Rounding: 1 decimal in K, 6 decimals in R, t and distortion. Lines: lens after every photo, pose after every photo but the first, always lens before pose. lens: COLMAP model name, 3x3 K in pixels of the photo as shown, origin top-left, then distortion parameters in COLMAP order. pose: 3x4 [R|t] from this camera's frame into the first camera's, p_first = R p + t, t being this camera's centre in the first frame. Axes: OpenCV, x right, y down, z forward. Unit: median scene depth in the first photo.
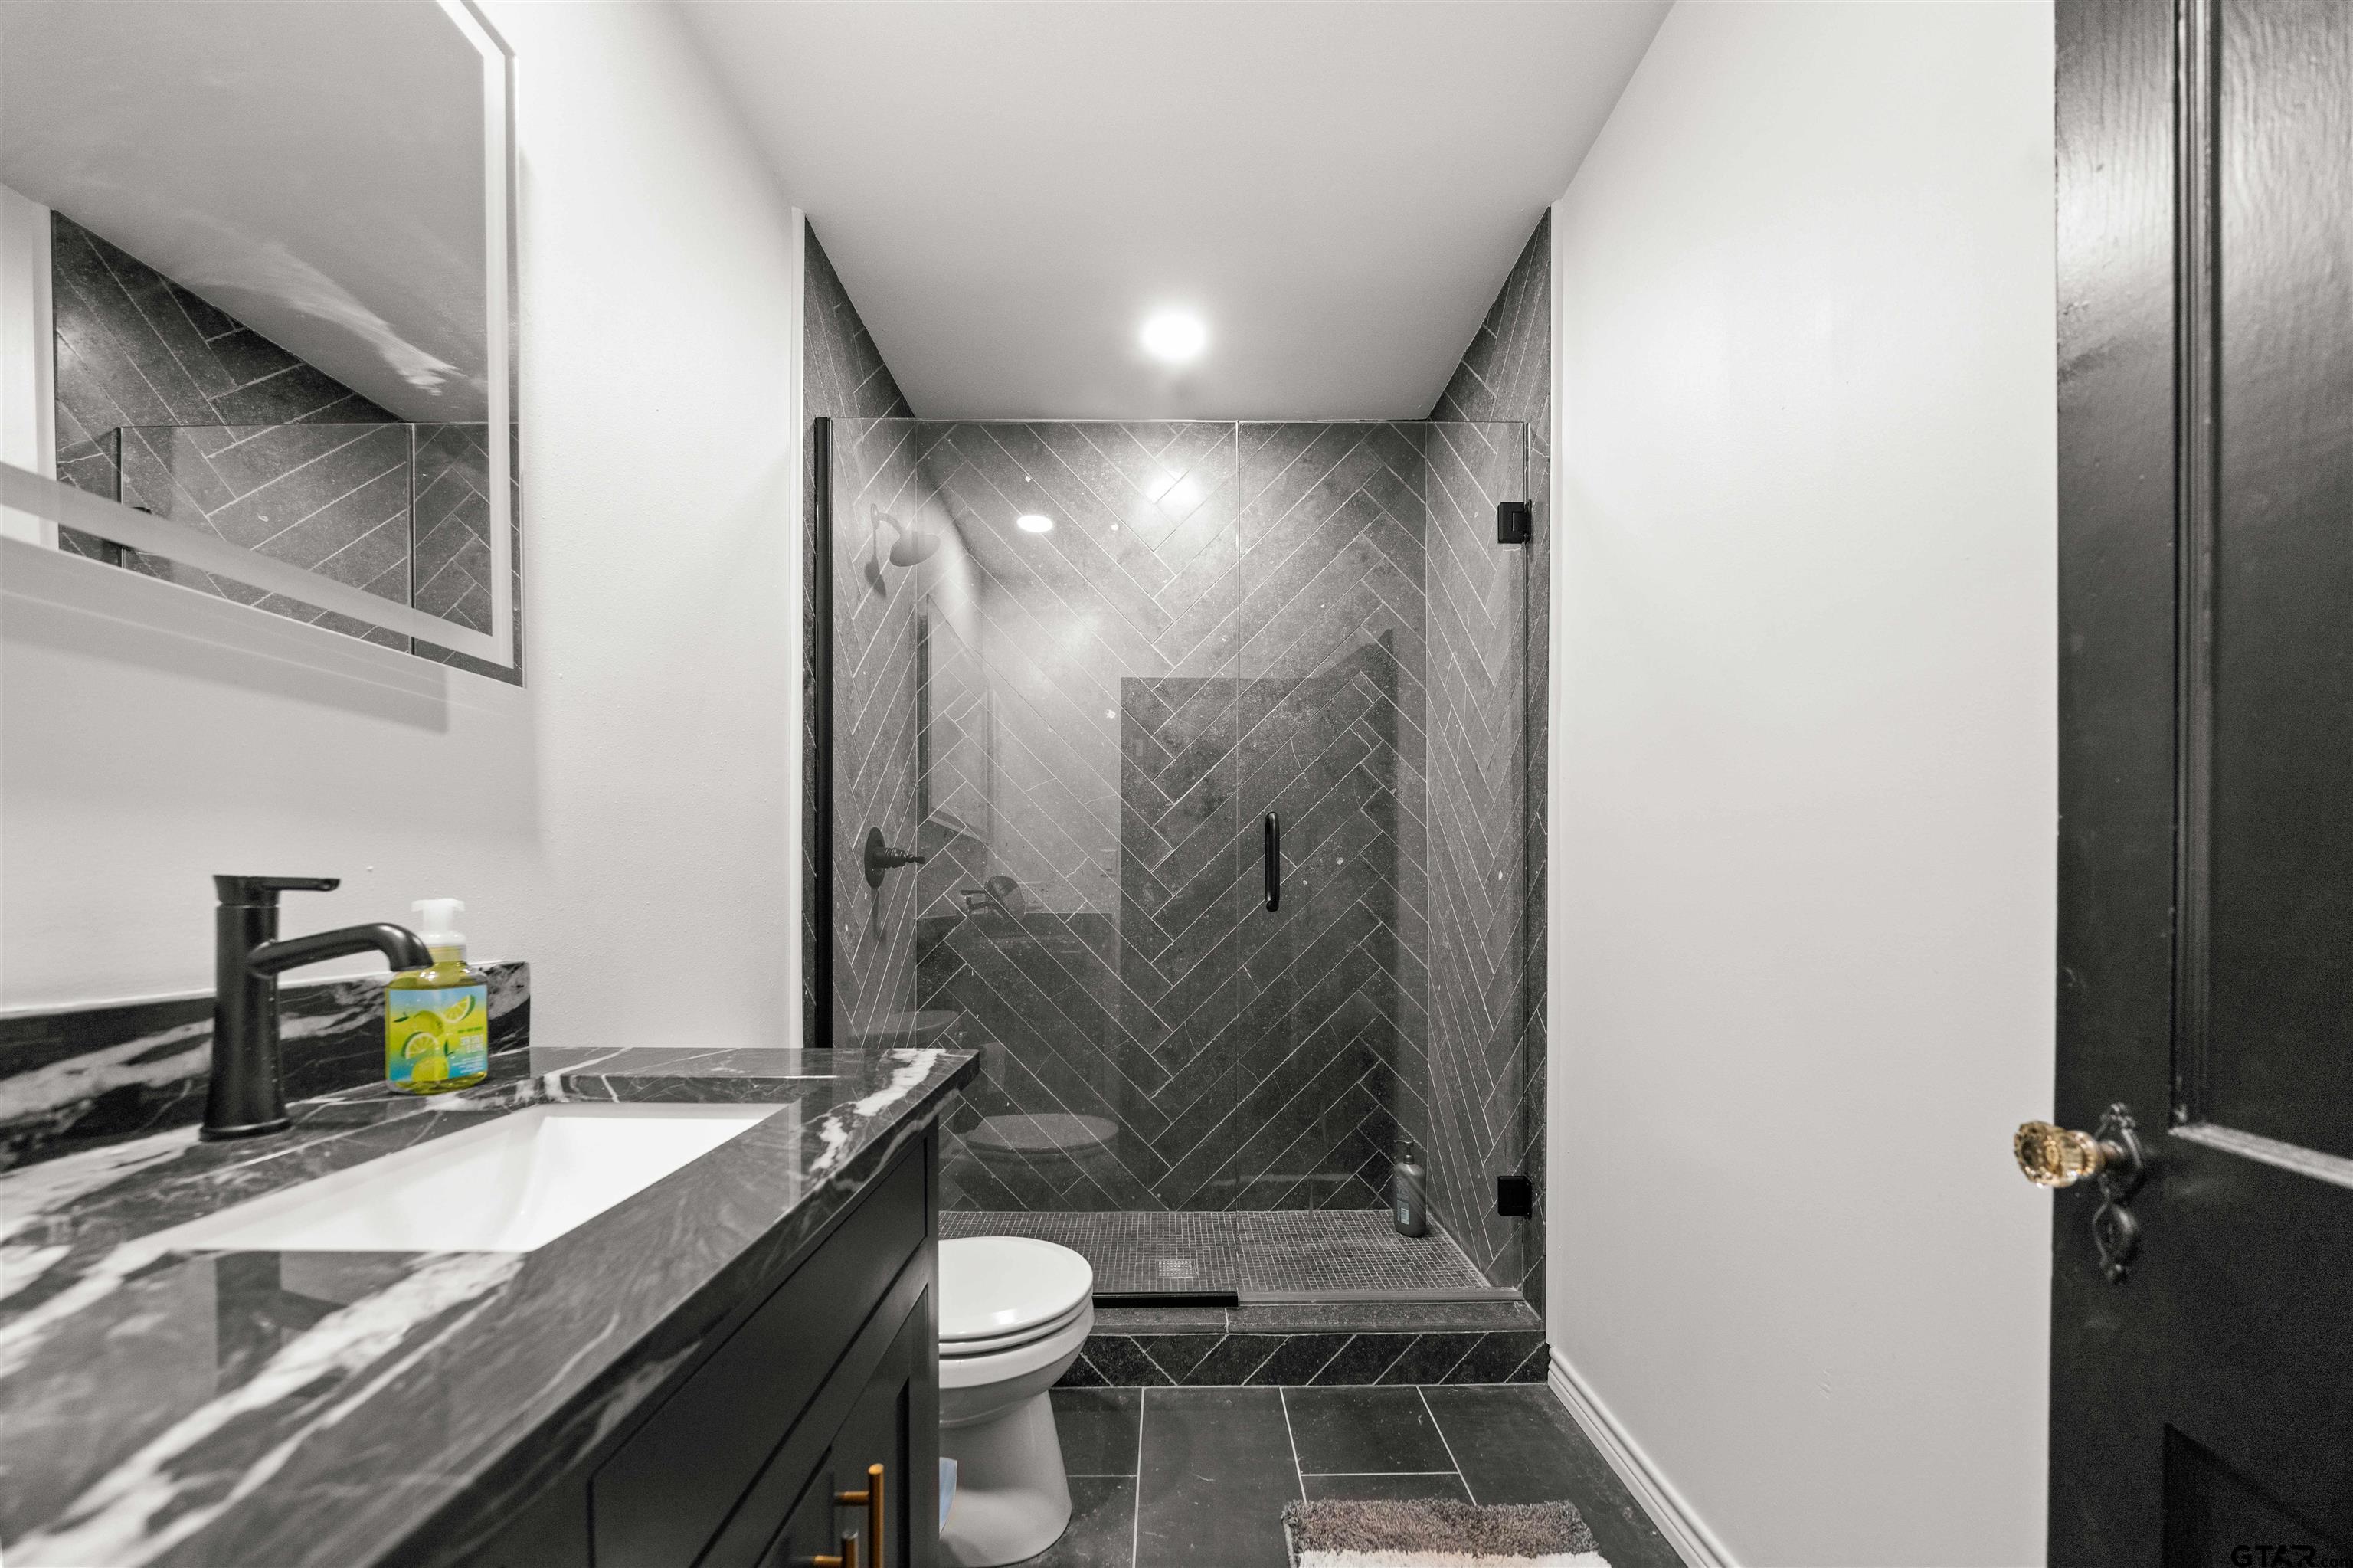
lens RADIAL K [[905.6, 0, 1176.5], [0, 905.6, 784.0], [0, 0, 1]] dist [-0.003120, -0.000094]
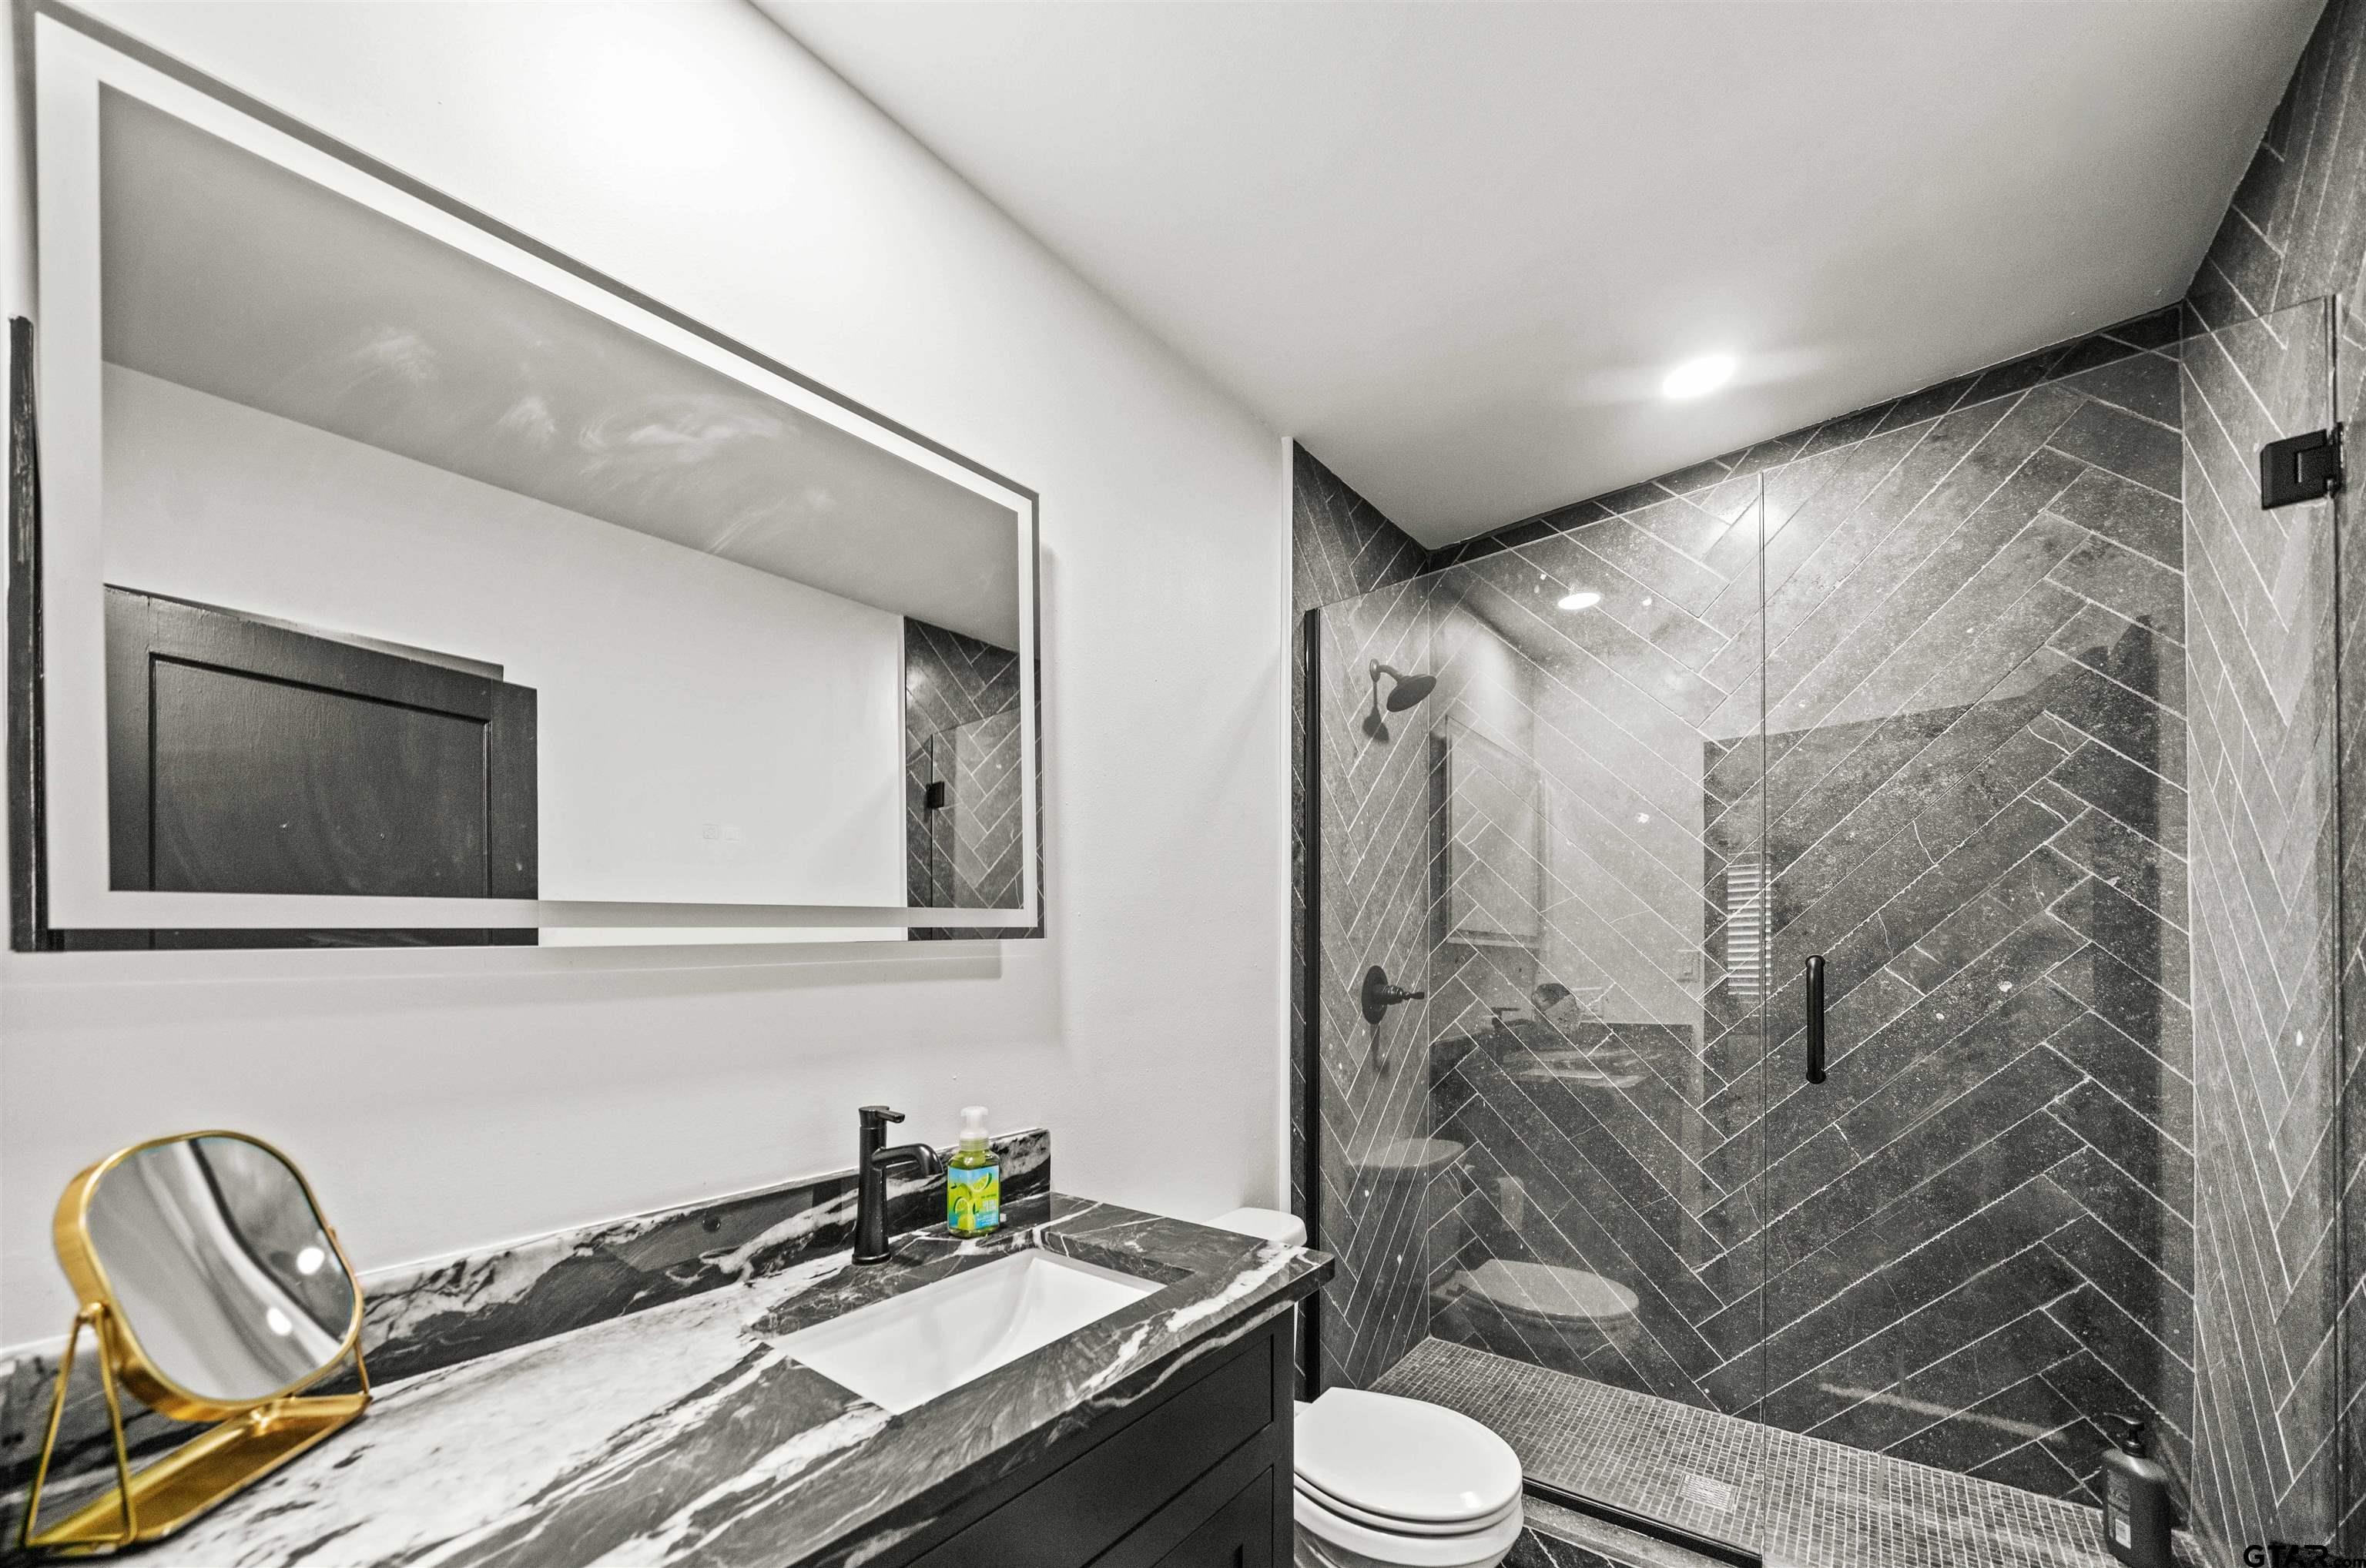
lens RADIAL K [[881.8, 0, 1183.0], [0, 881.8, 784.0], [0, 0, 1]] dist [-0.005845, 0.000529]
pose [[0.764797, -0.100272, -0.636421, 0.188839], [0.073942, 0.994948, -0.067902, -0.111788], [0.640014, 0.004873, 0.768348, 0.009127]]
